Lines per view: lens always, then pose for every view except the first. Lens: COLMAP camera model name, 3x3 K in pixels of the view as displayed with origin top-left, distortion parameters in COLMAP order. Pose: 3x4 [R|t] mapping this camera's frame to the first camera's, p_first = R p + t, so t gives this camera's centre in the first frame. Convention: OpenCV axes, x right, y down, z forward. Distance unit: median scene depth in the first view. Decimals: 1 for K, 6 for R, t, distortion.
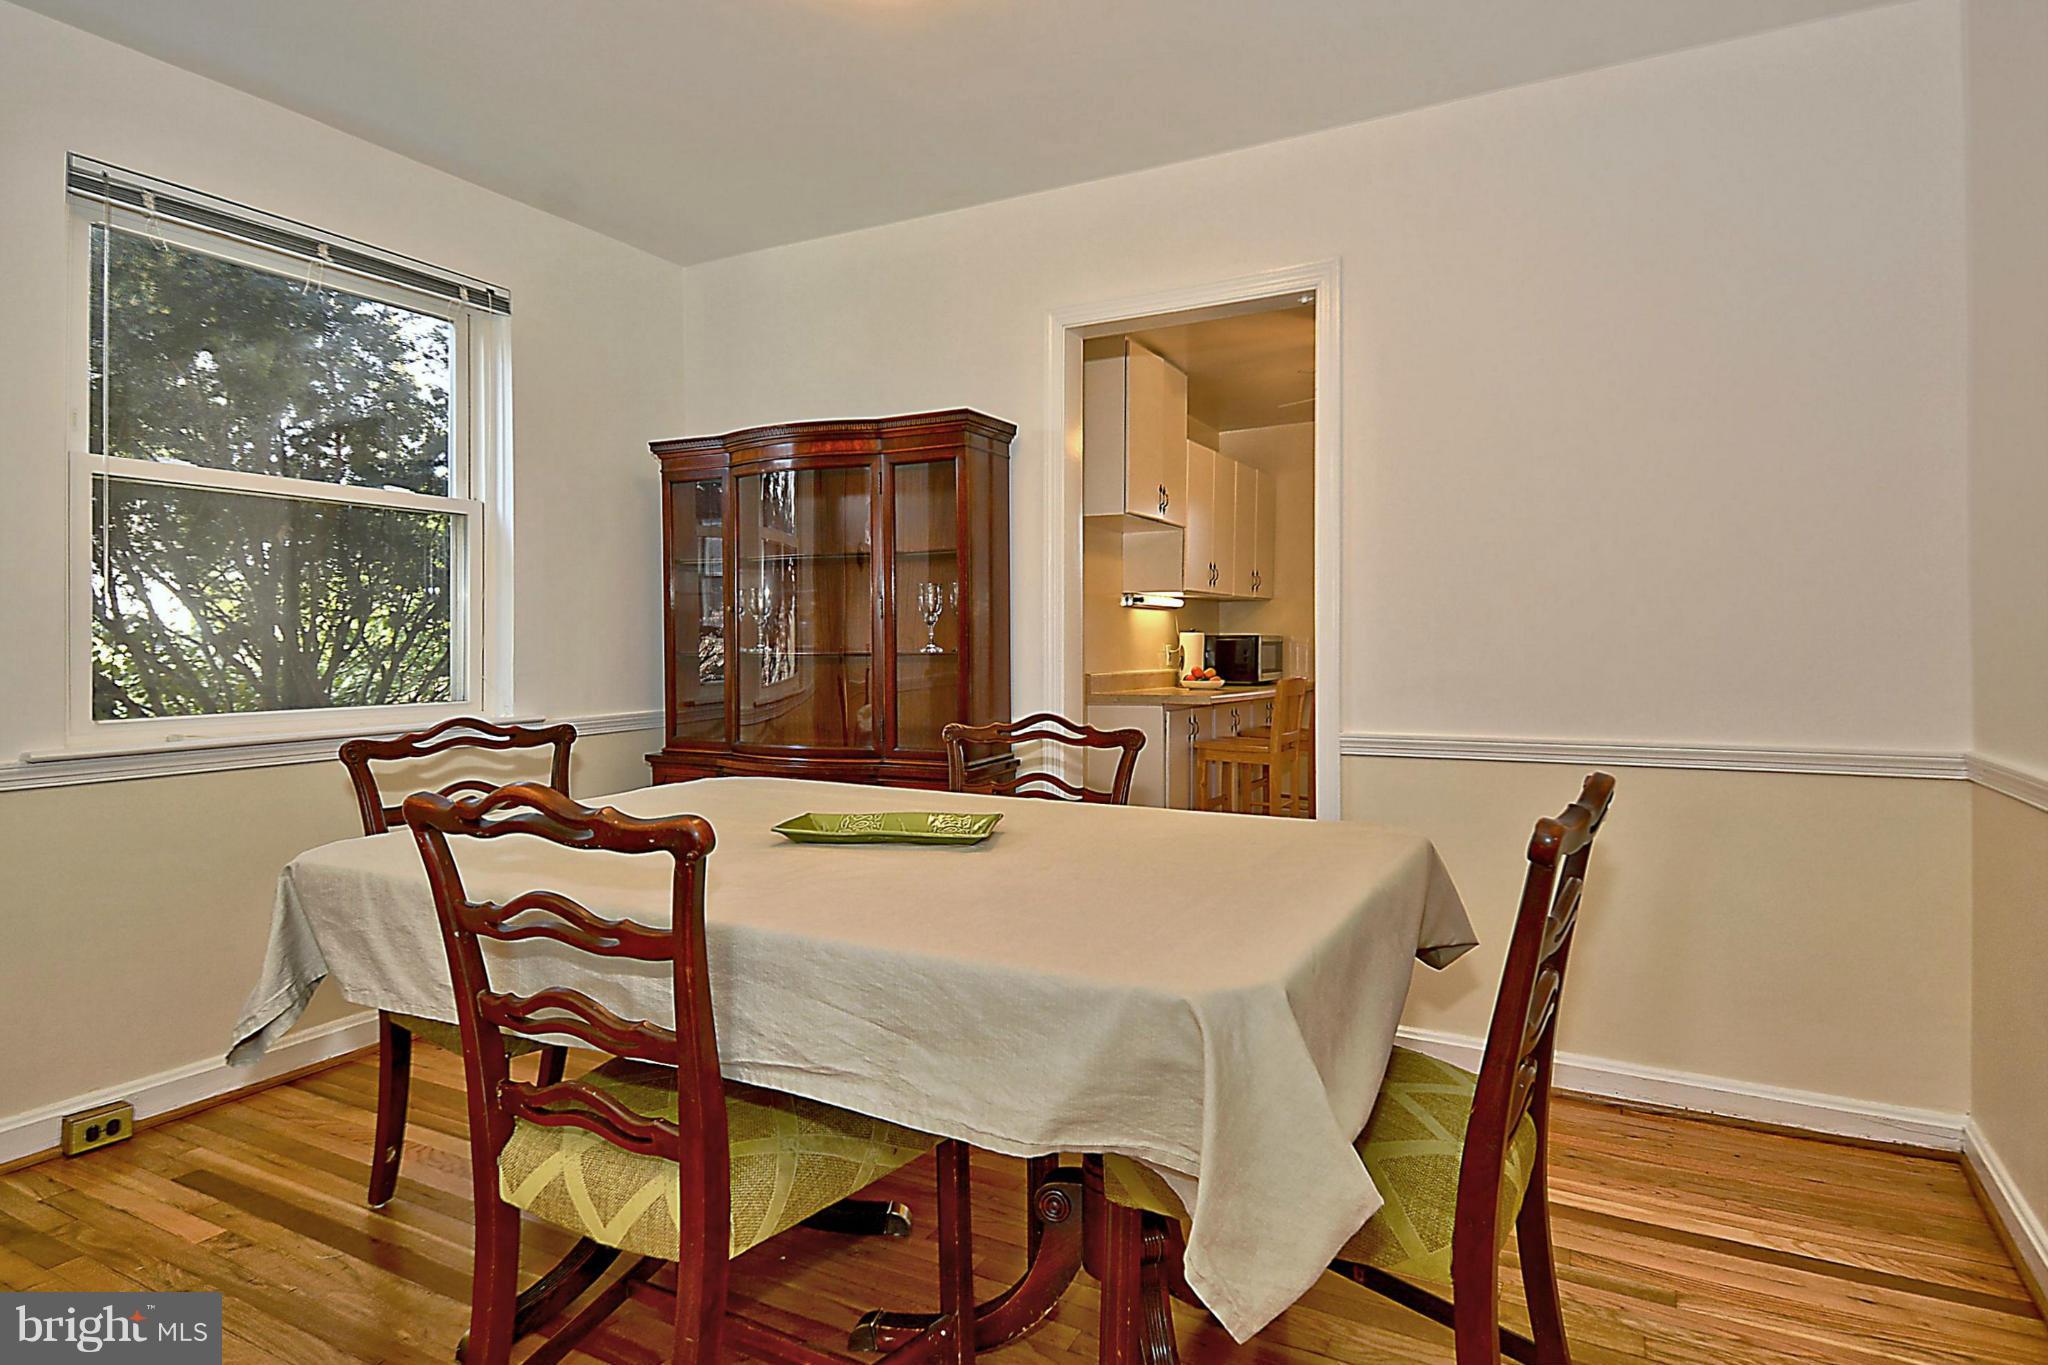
lens RADIAL K [[1011.1, 0, 1117.0], [0, 1011.1, 609.5], [0, 0, 1]] dist [0.001518, -0.000016]
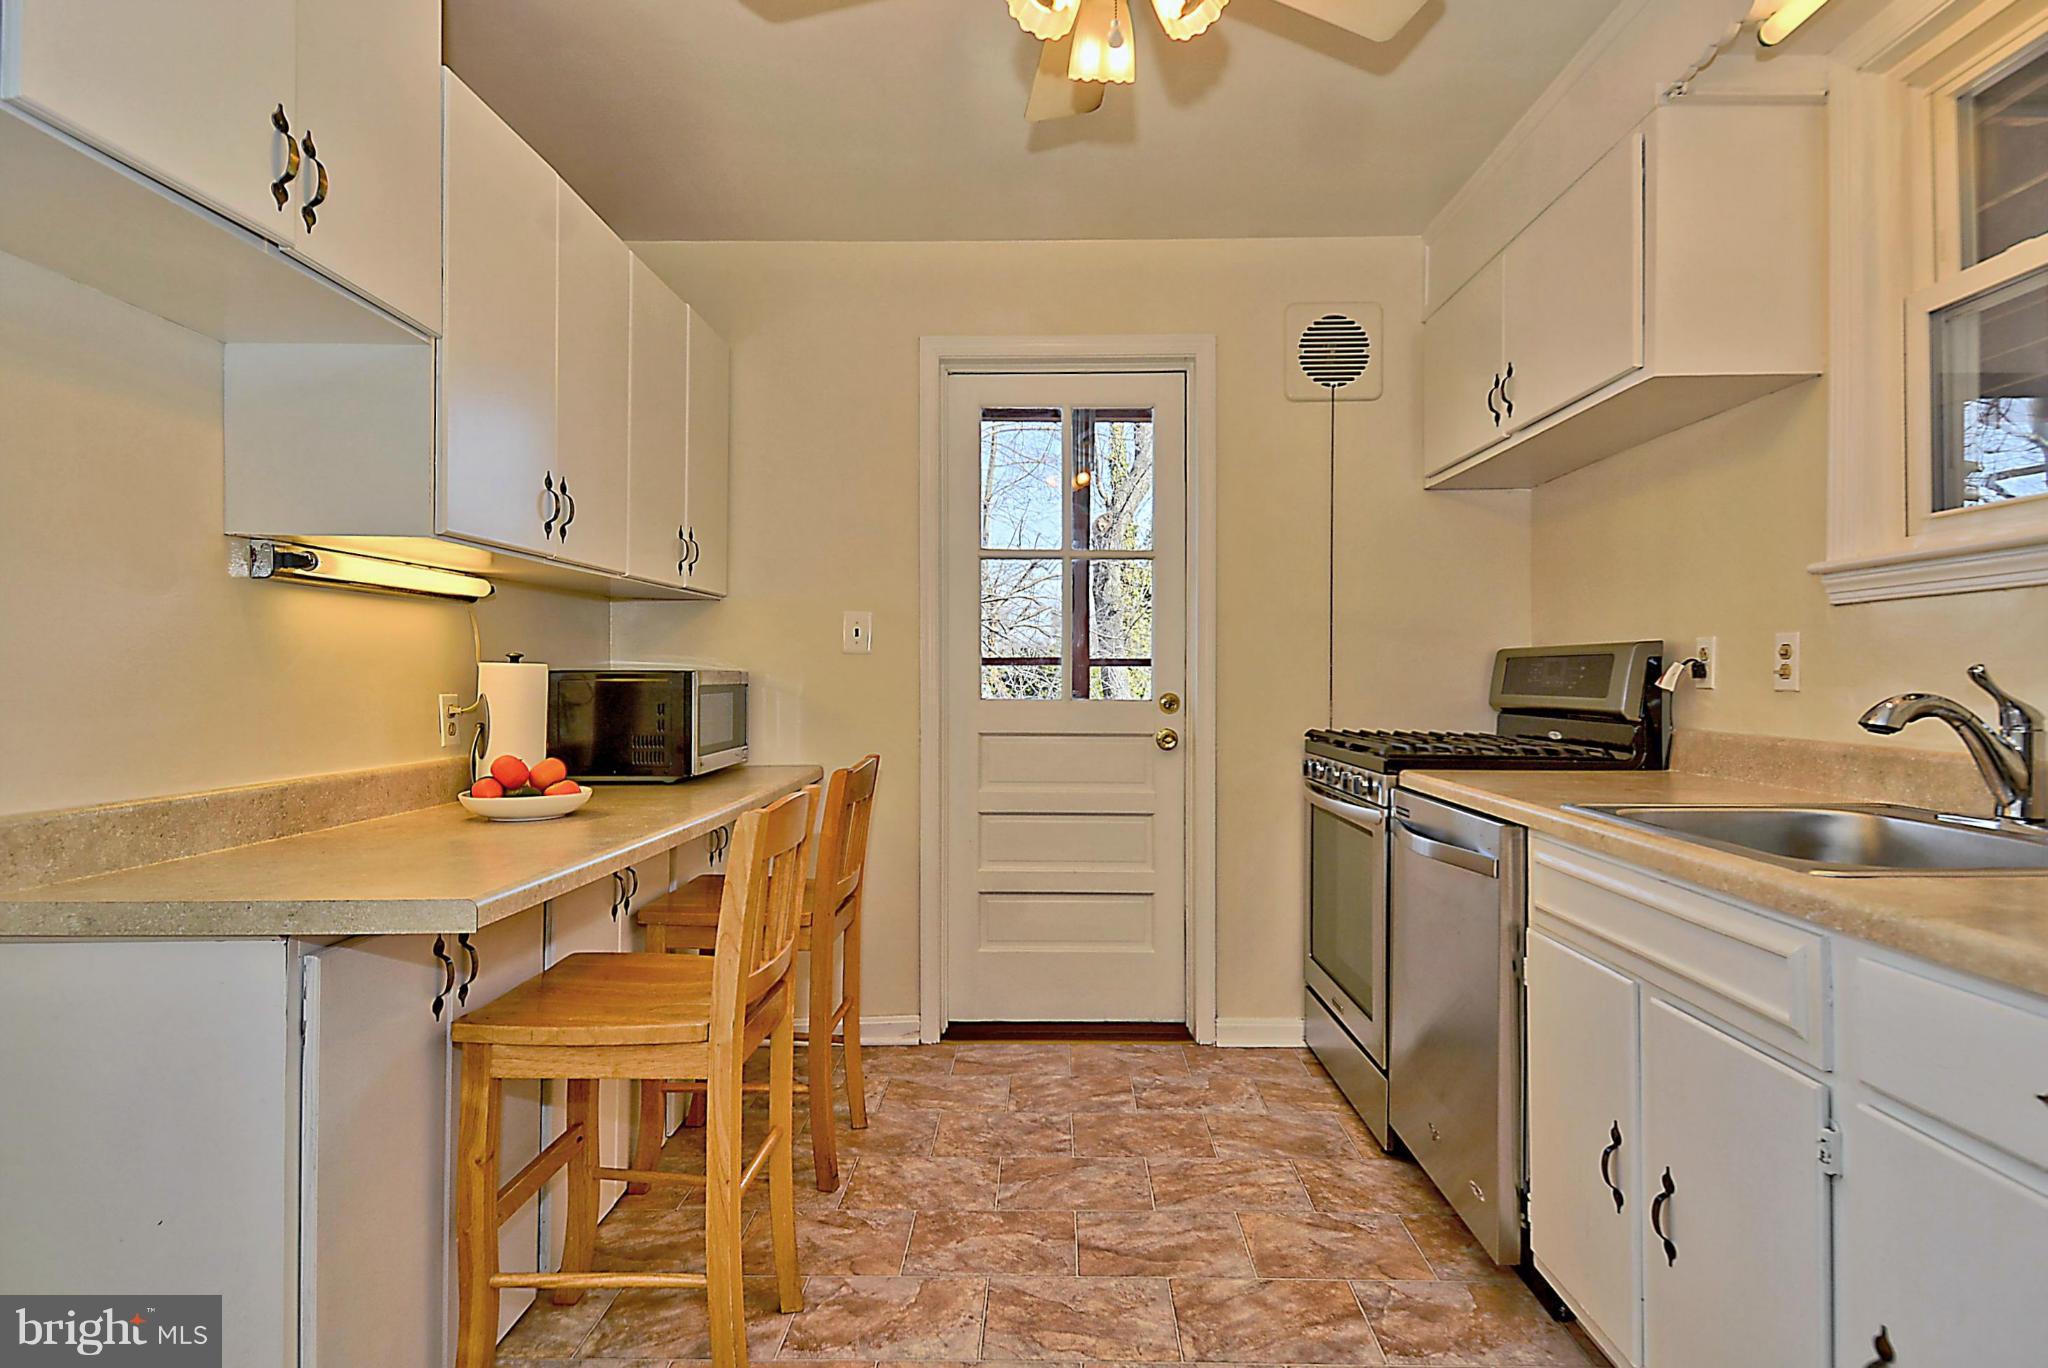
lens RADIAL K [[1085.2, 0, 1029.3], [0, 1085.2, 673.1], [0, 0, 1]] dist [0.003941, -0.000292]
pose [[0.914395, 0.008219, 0.404740, 0.087963], [-0.021818, 0.999341, 0.028997, 0.010233], [-0.404235, -0.035345, 0.913972, 0.542727]]
